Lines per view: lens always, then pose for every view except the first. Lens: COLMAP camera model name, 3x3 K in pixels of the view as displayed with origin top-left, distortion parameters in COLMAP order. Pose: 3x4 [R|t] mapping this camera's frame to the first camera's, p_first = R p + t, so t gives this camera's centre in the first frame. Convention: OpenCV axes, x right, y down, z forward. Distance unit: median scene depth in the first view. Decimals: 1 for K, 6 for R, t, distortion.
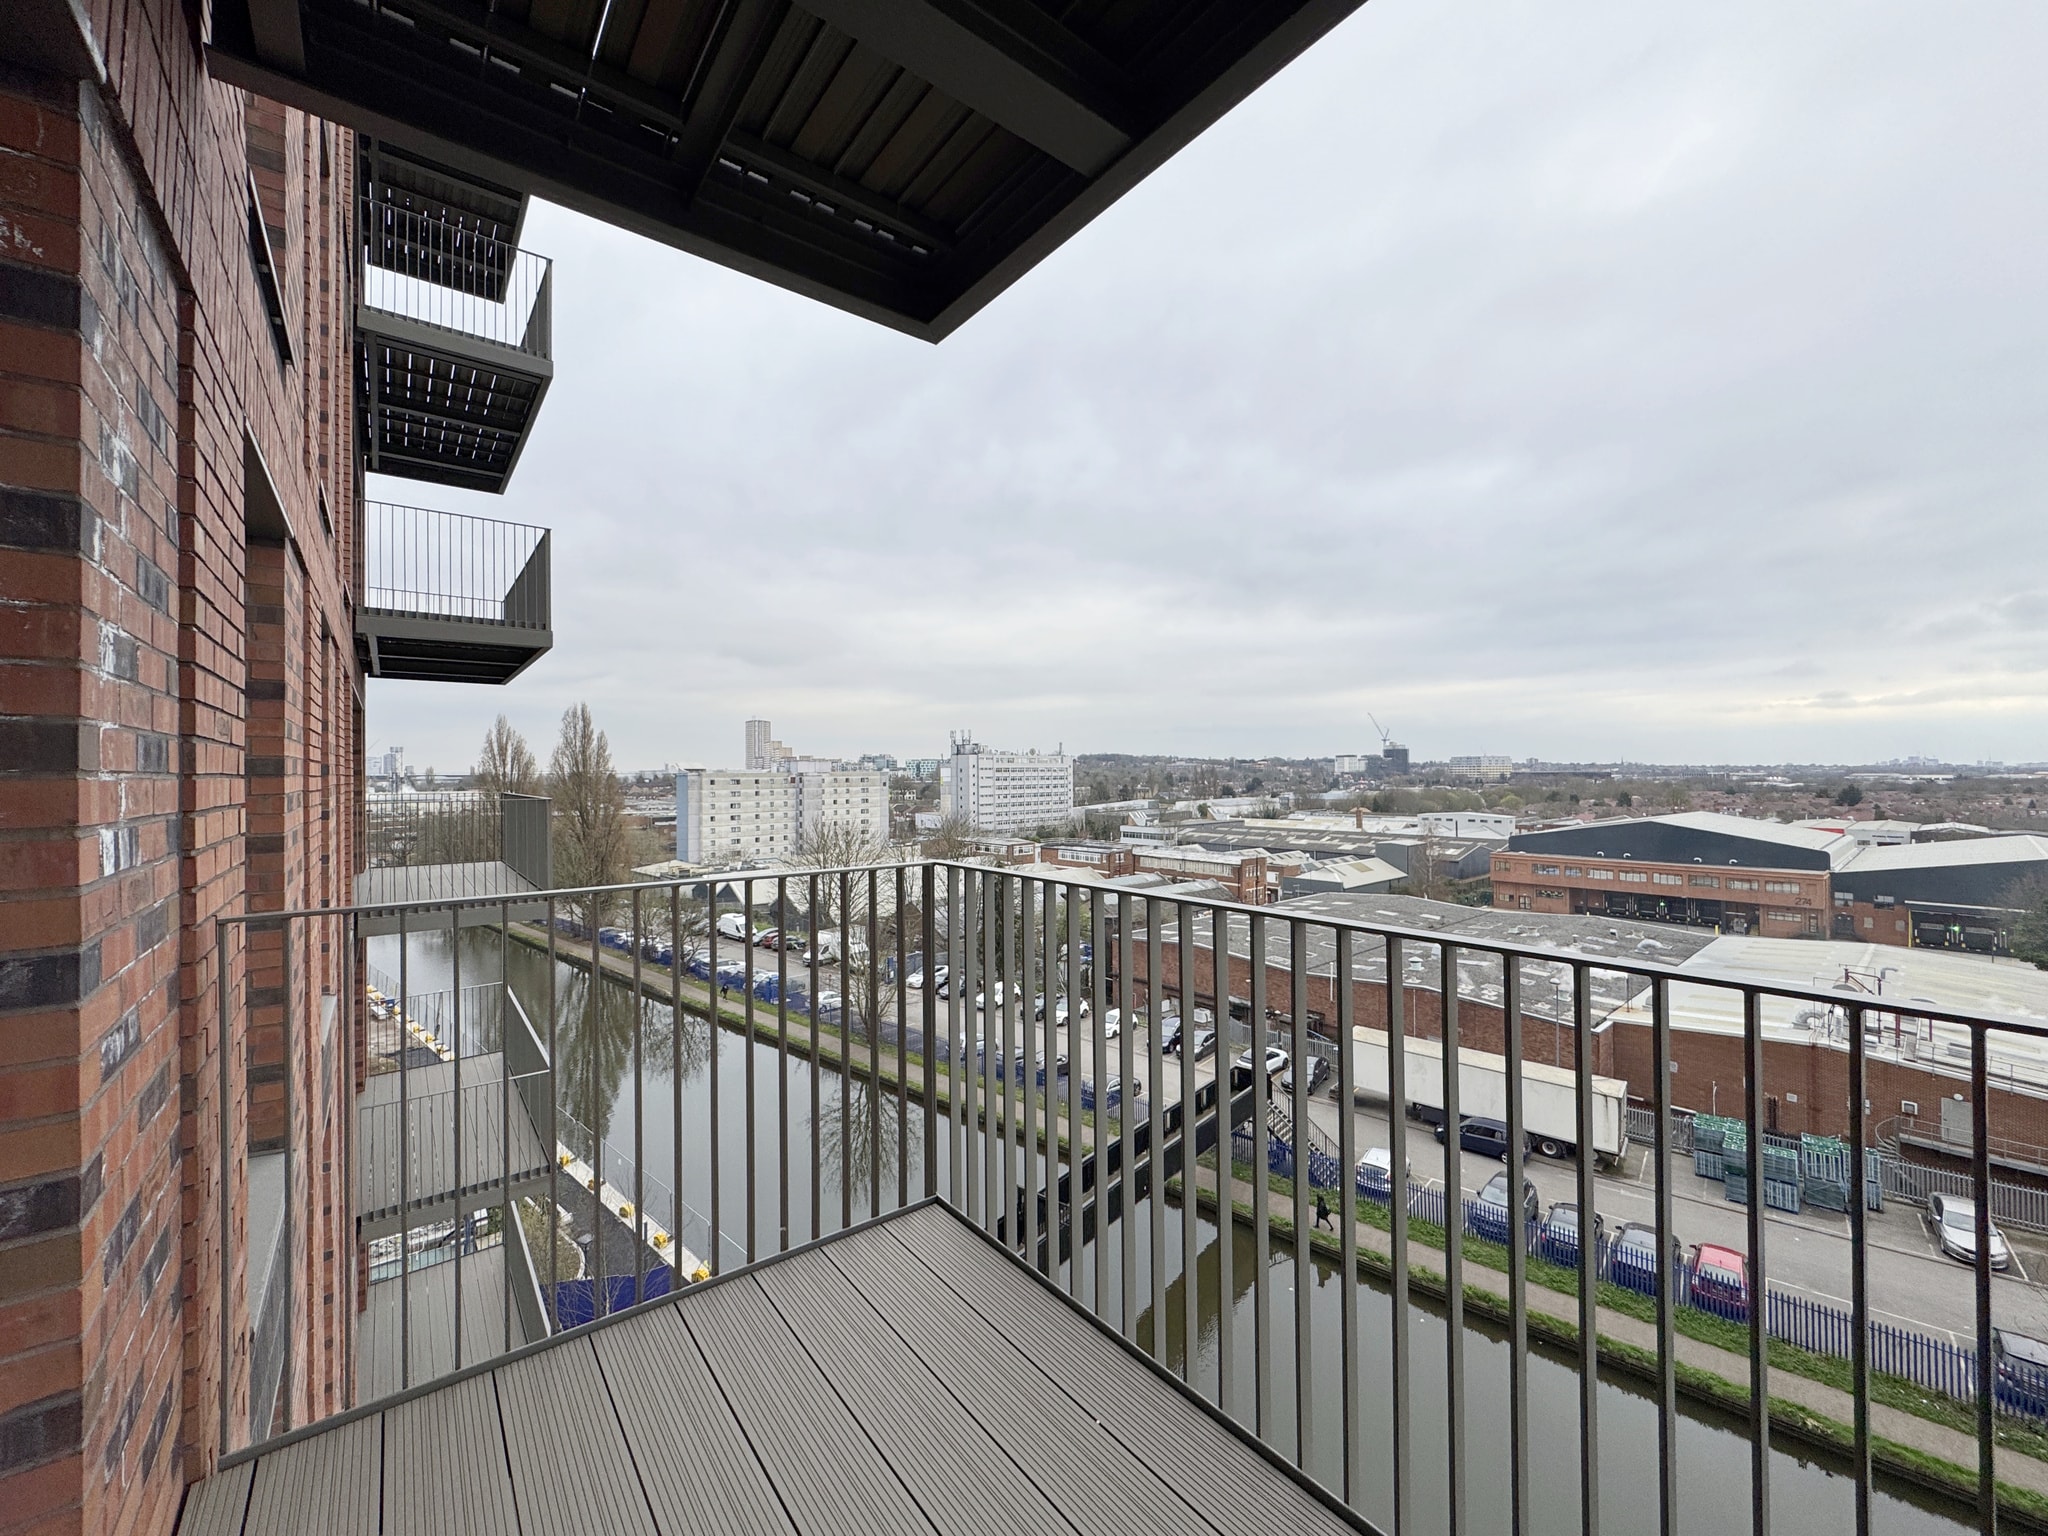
lens RADIAL K [[815.8, 0, 1015.2], [0, 815.8, 765.9], [0, 0, 1]] dist [-0.003773, 0.000856]
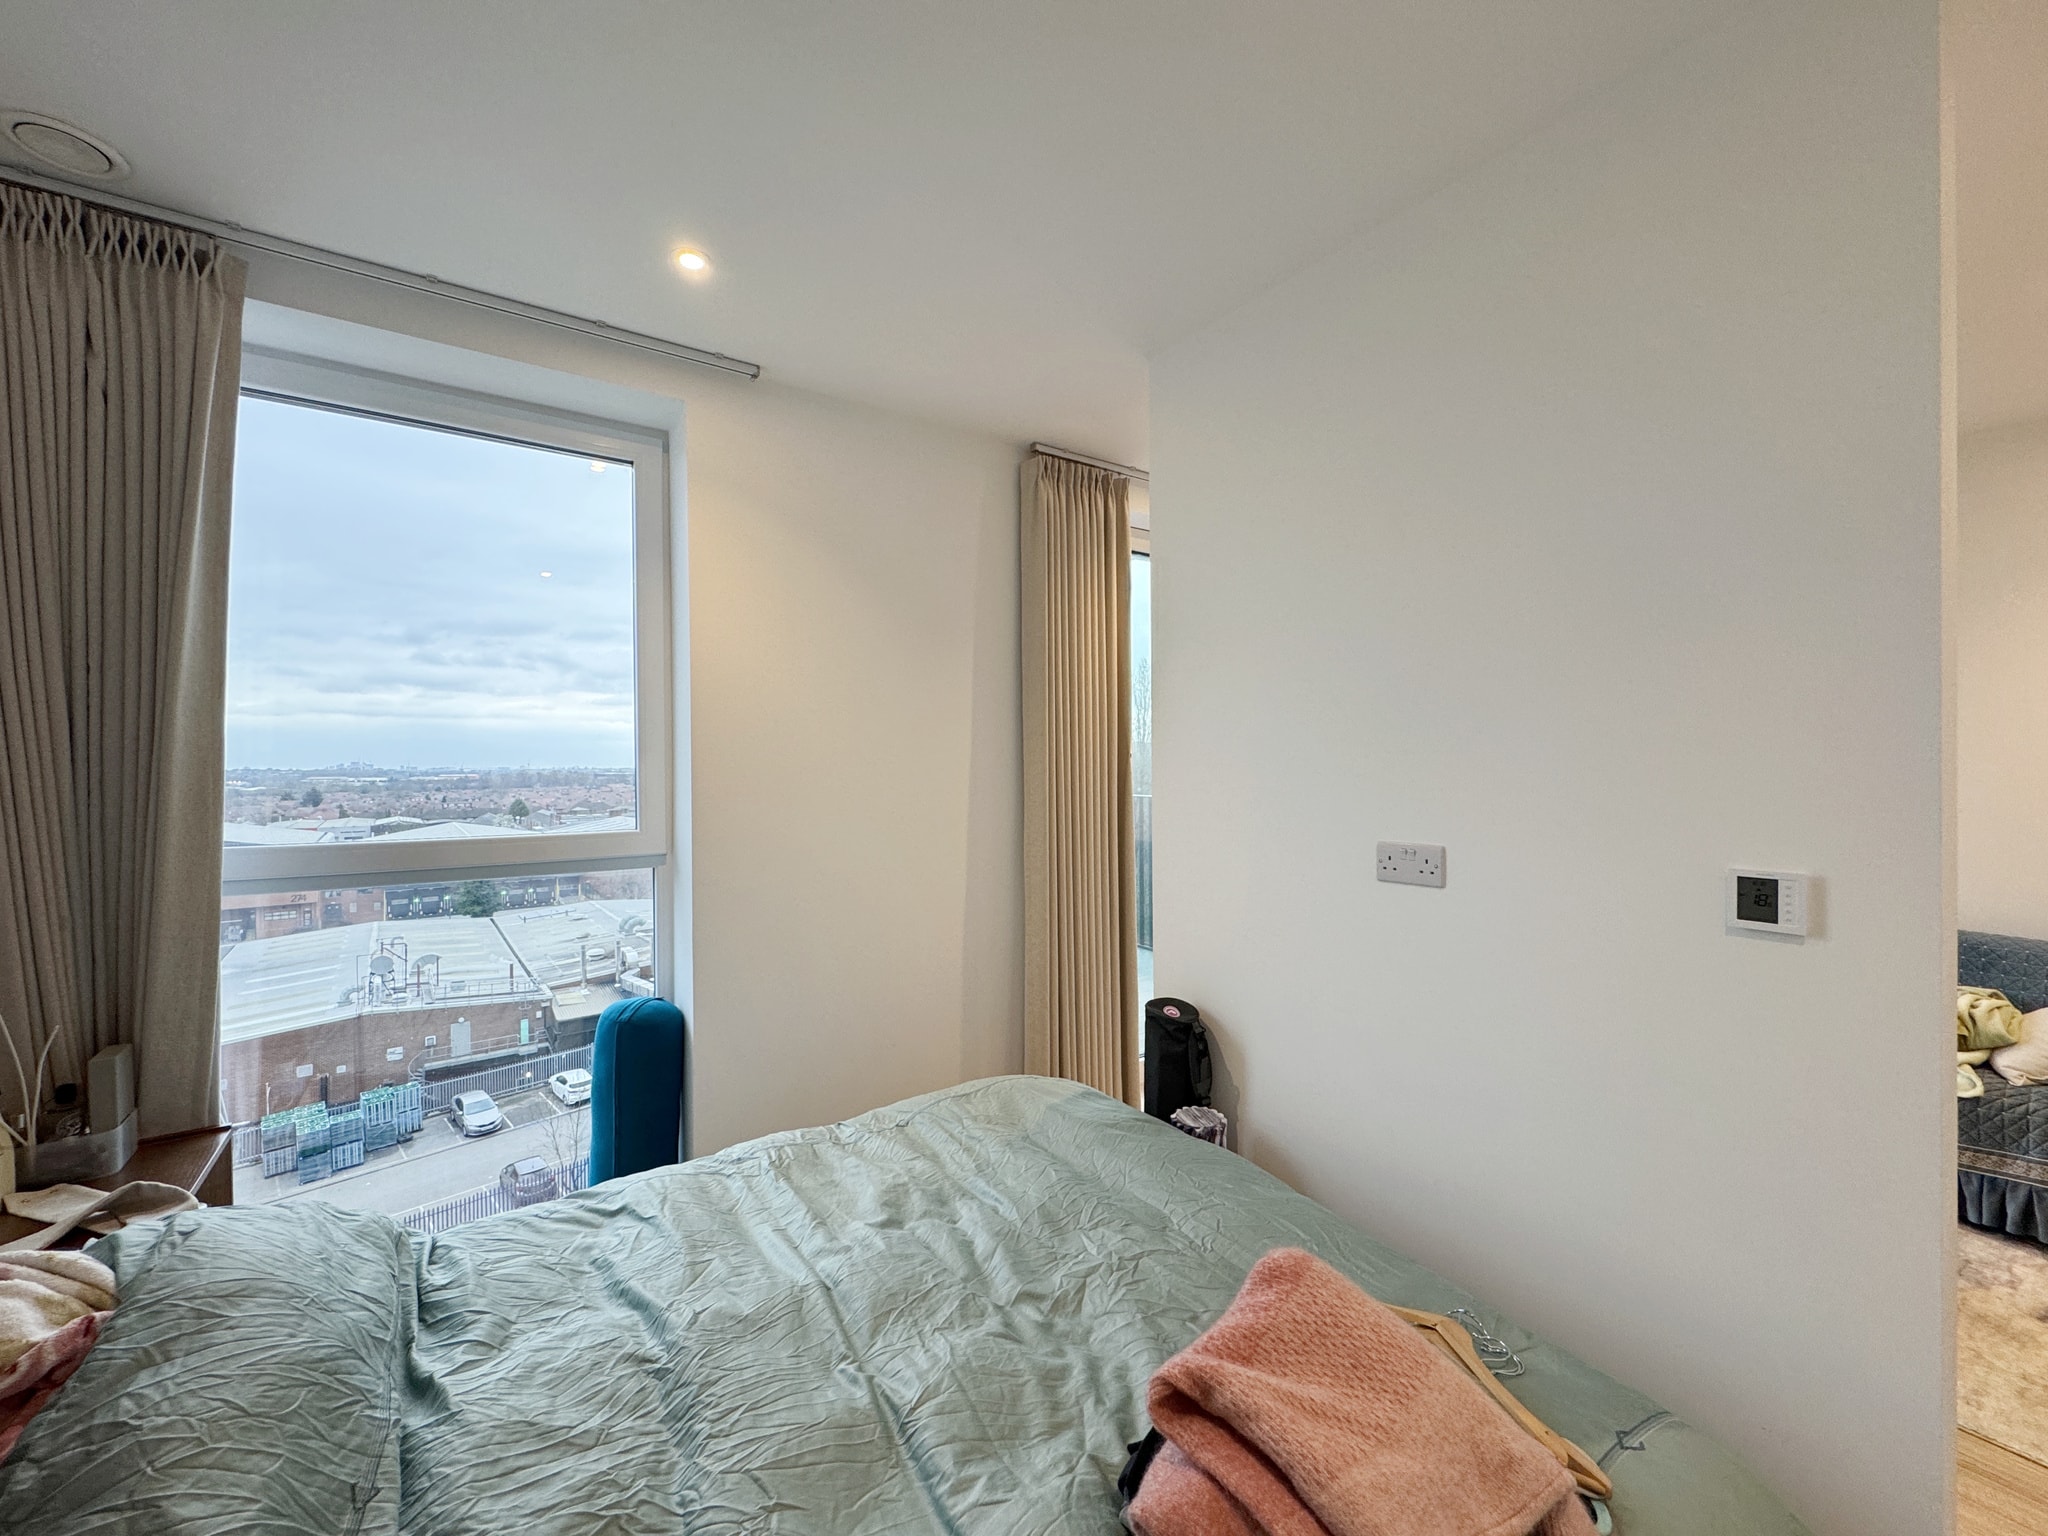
lens RADIAL K [[815.8, 0, 1027.7], [0, 815.8, 772.1], [0, 0, 1]] dist [-0.003773, 0.000856]
pose [[0.048405, -0.001772, 0.998826, -0.102374], [-0.001186, 0.999998, 0.001832, 0.001882], [-0.998827, -0.001273, 0.048403, 0.017817]]
